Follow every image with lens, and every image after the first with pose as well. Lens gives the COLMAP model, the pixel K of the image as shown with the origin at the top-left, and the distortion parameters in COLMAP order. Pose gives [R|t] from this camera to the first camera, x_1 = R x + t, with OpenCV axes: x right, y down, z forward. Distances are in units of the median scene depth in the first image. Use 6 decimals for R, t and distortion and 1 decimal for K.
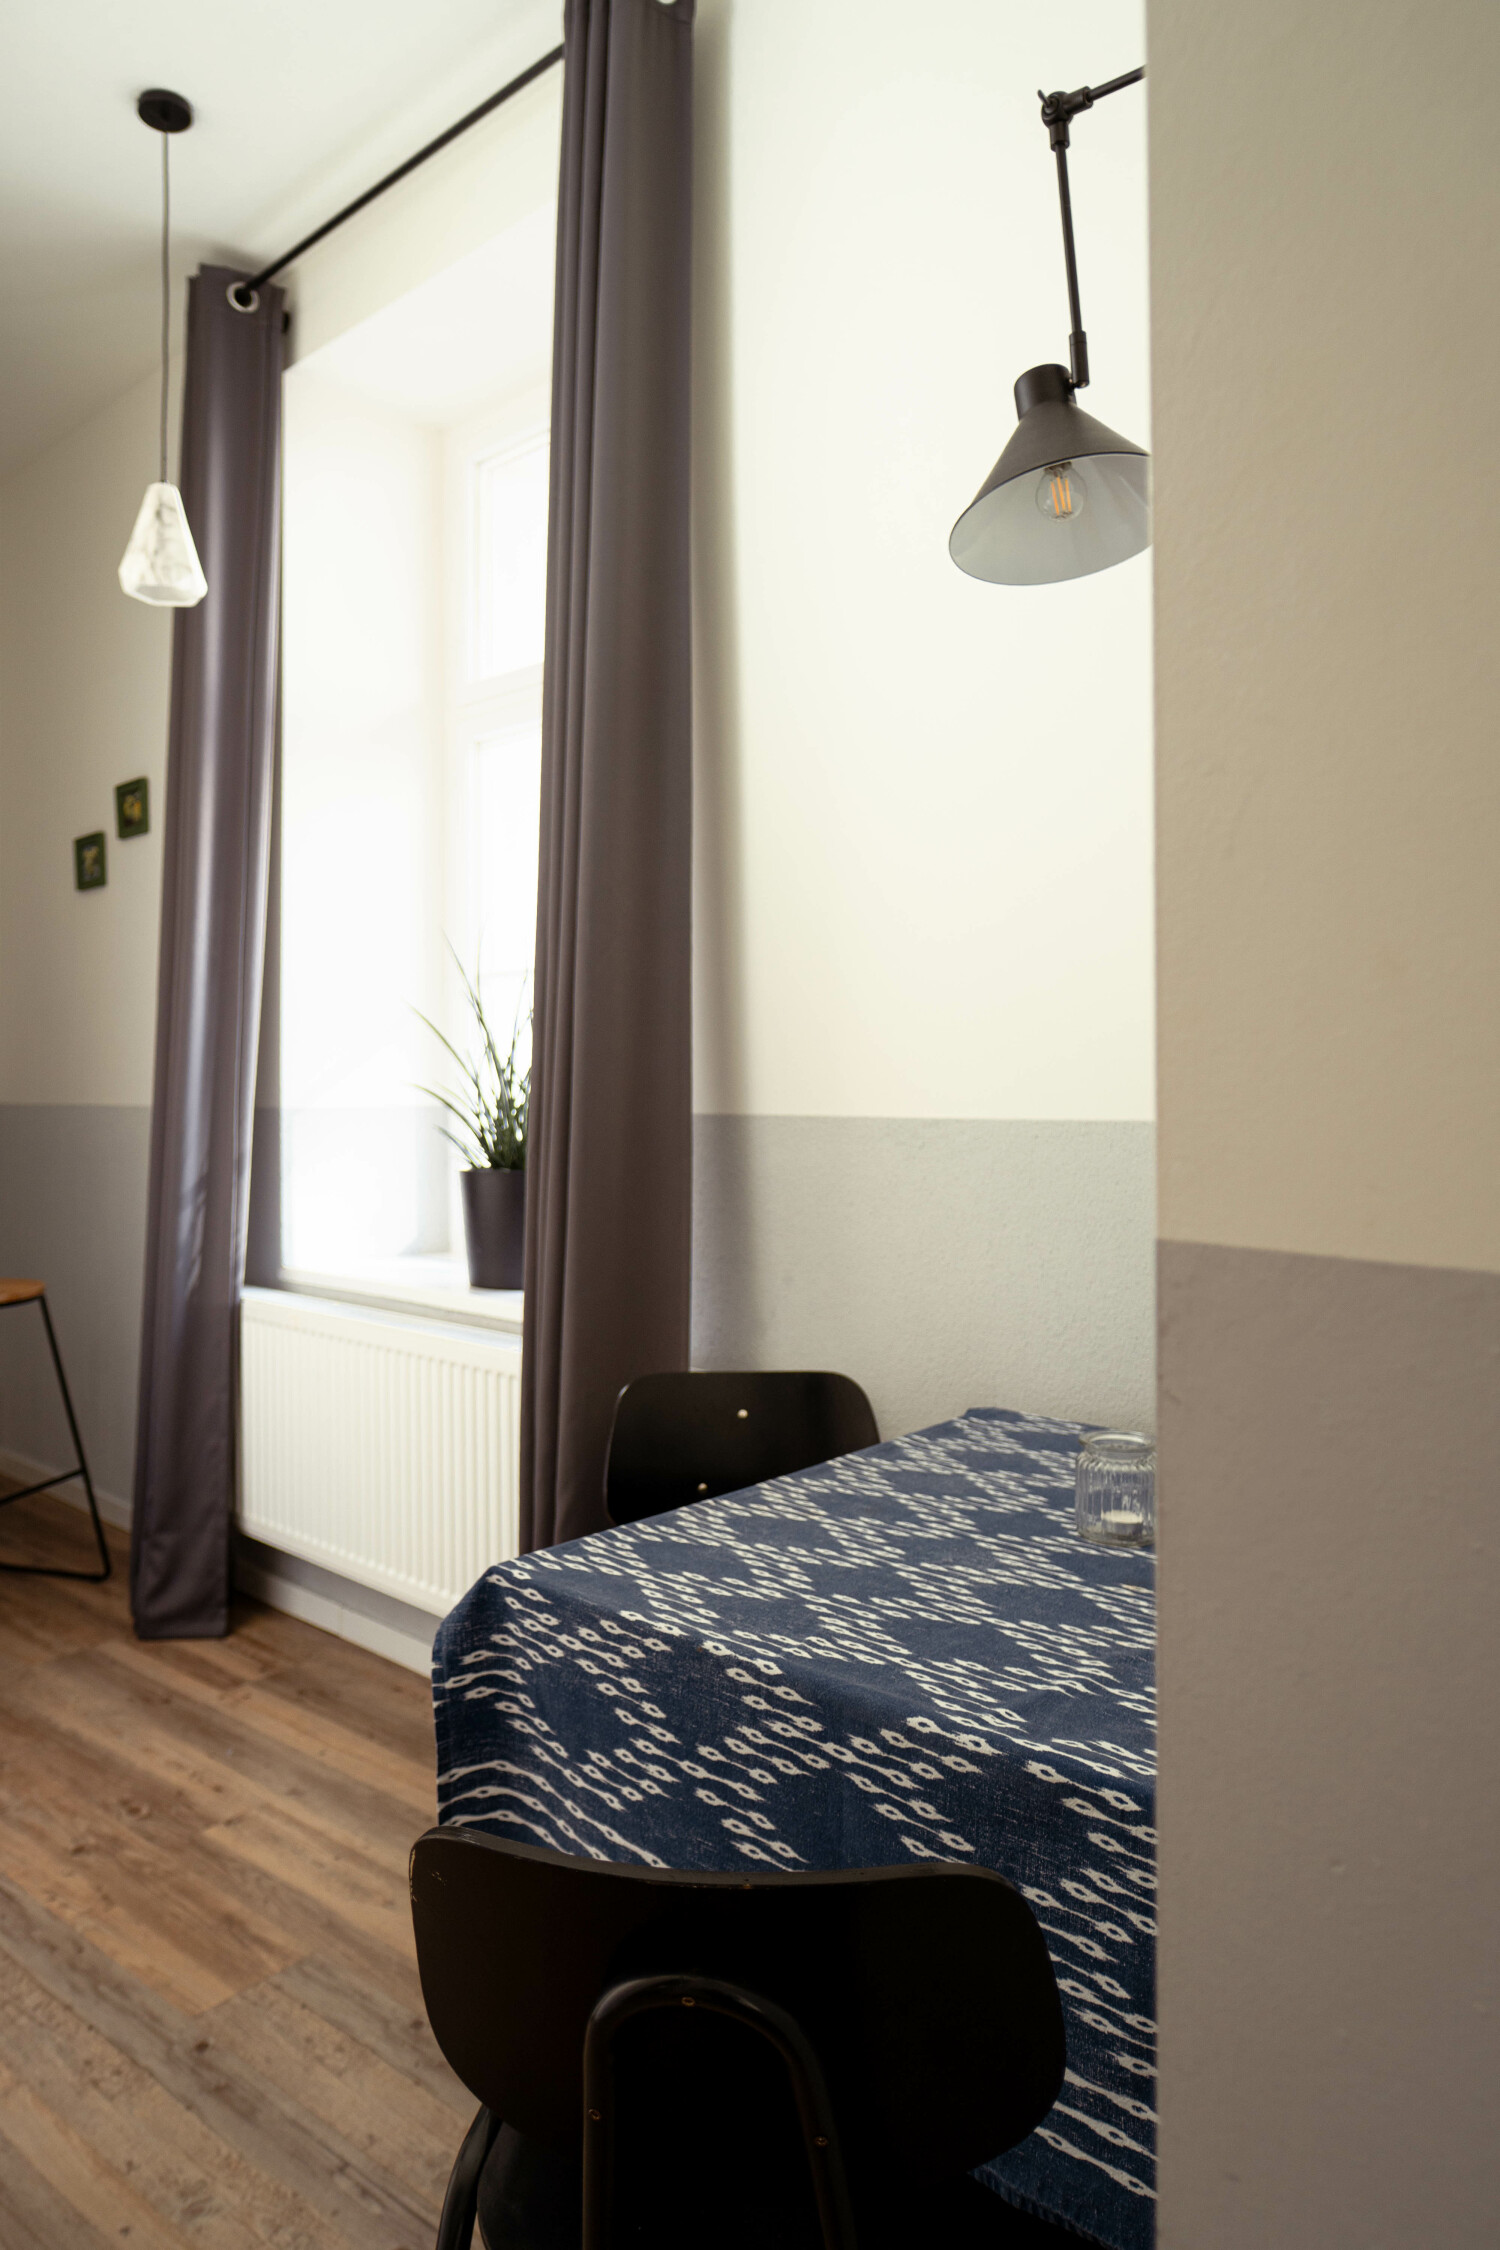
lens RADIAL K [[1409.4, 0, 757.4], [0, 1409.4, 1121.9], [0, 0, 1]] dist [-0.022478, -0.002005]
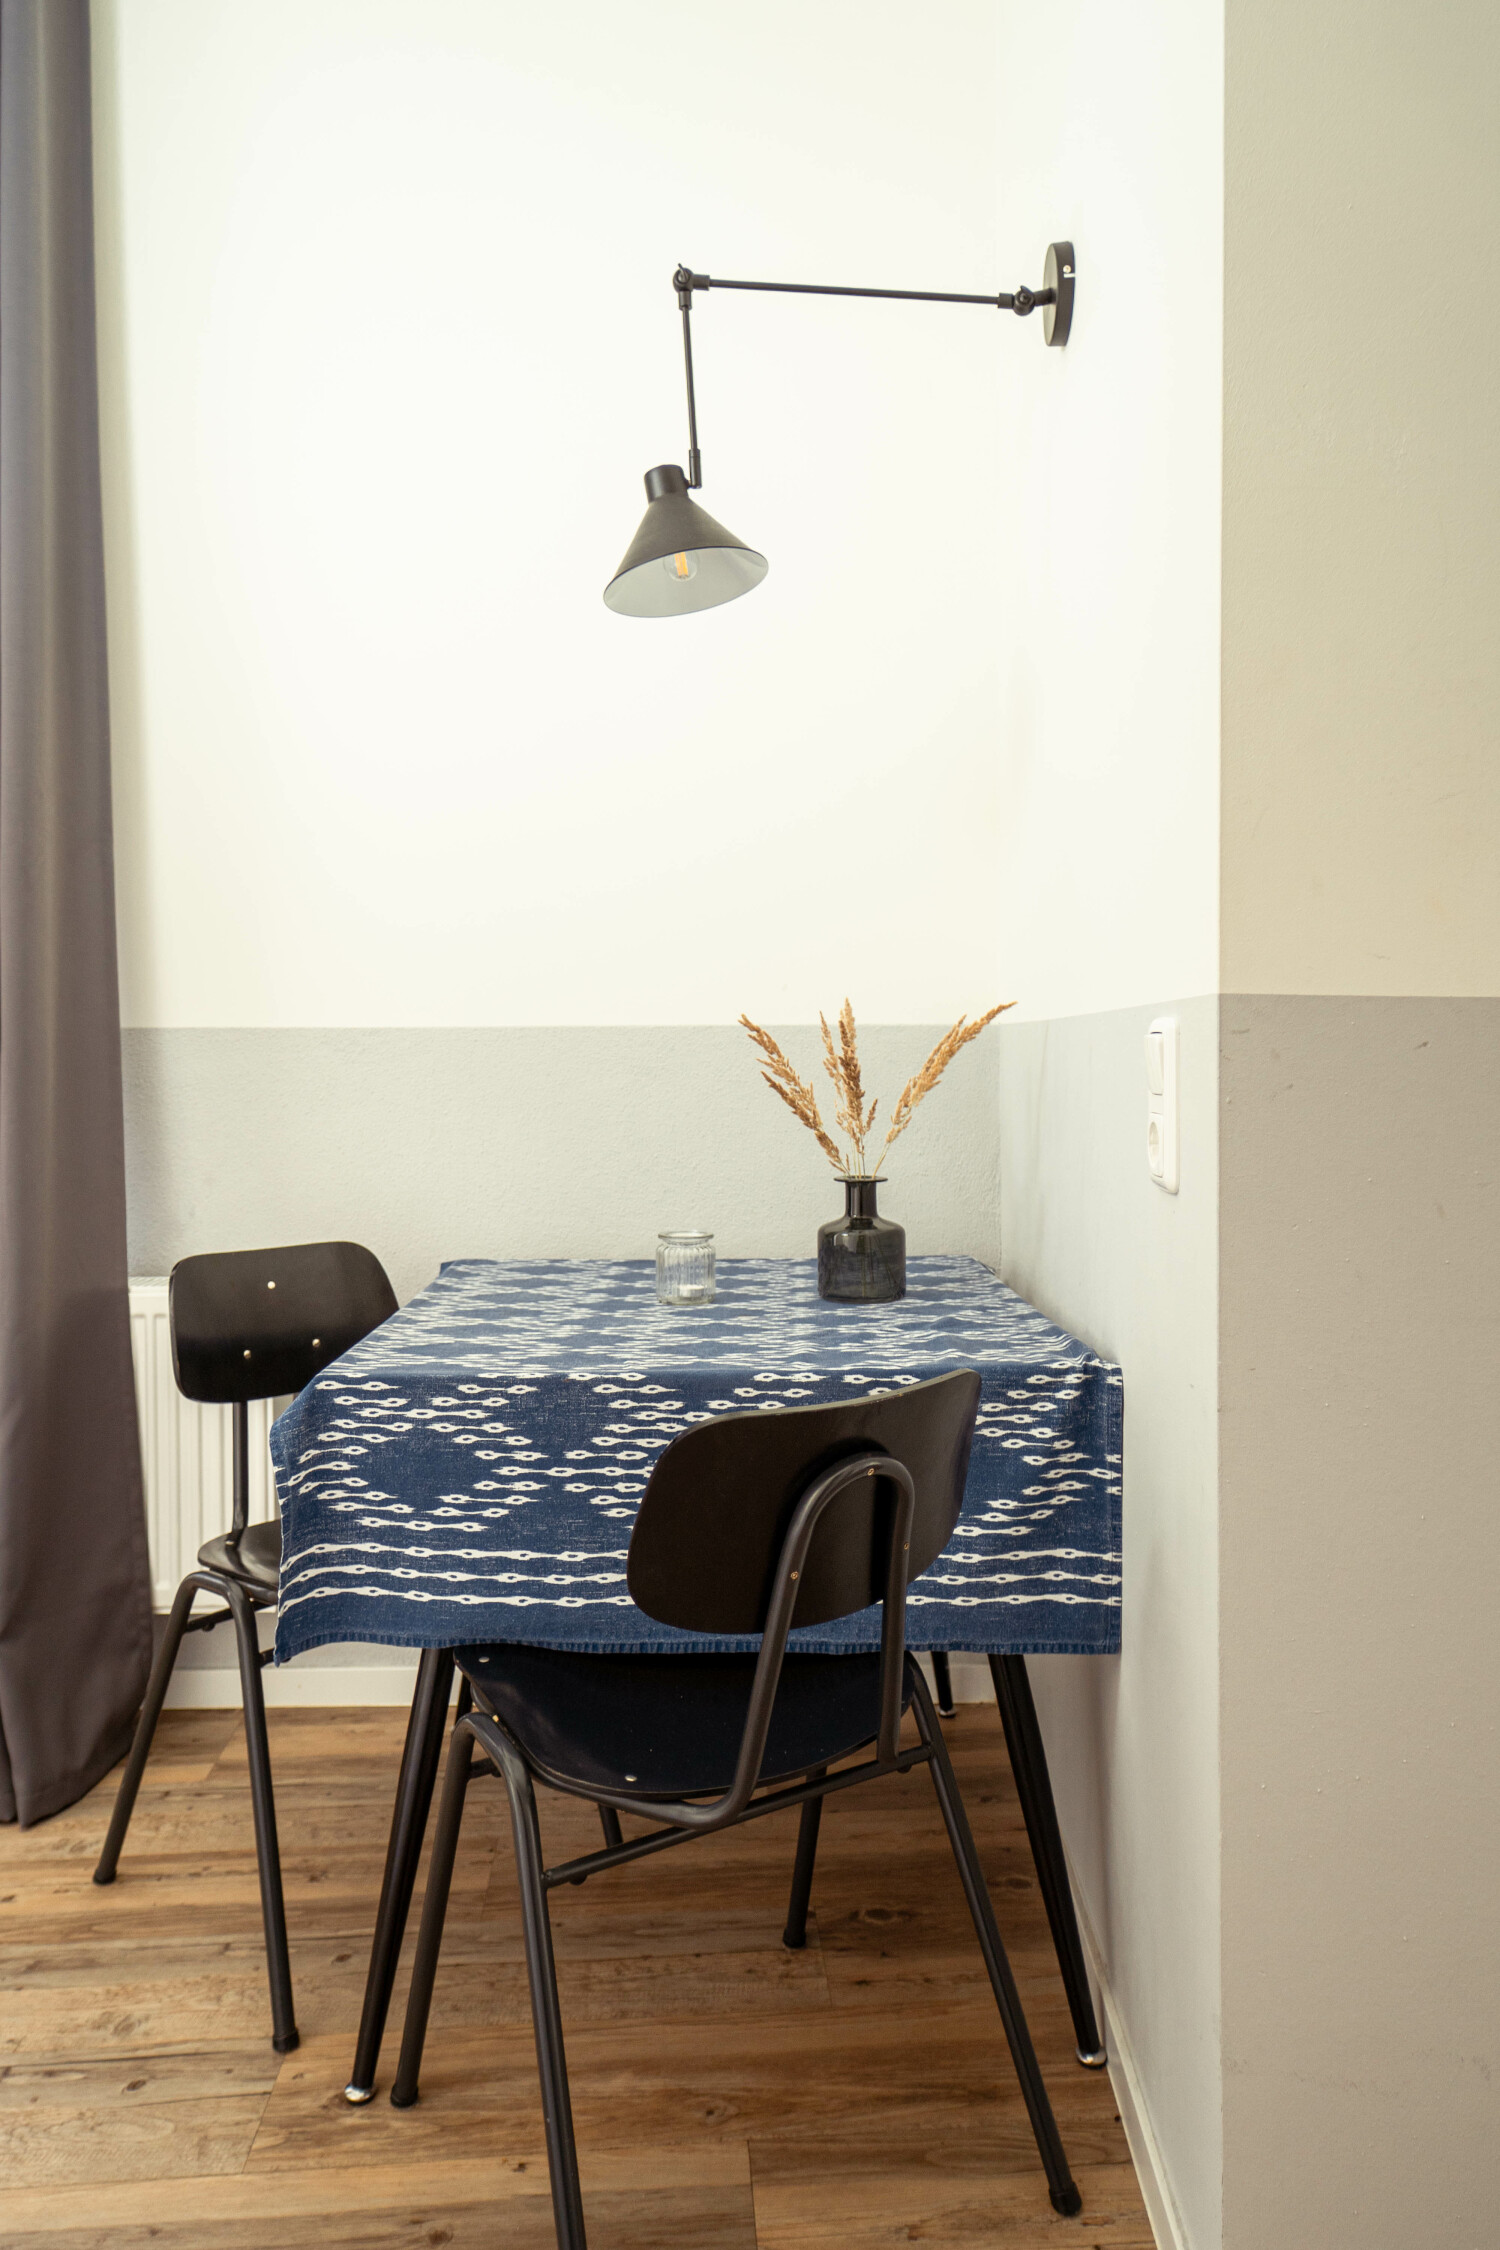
lens RADIAL K [[1409.4, 0, 757.4], [0, 1409.4, 1121.9], [0, 0, 1]] dist [-0.022478, -0.002005]
pose [[0.742514, -0.032028, 0.669065, -0.730068], [0.017163, 0.999438, 0.028797, 0.082736], [-0.669611, -0.009899, 0.742646, -0.113917]]
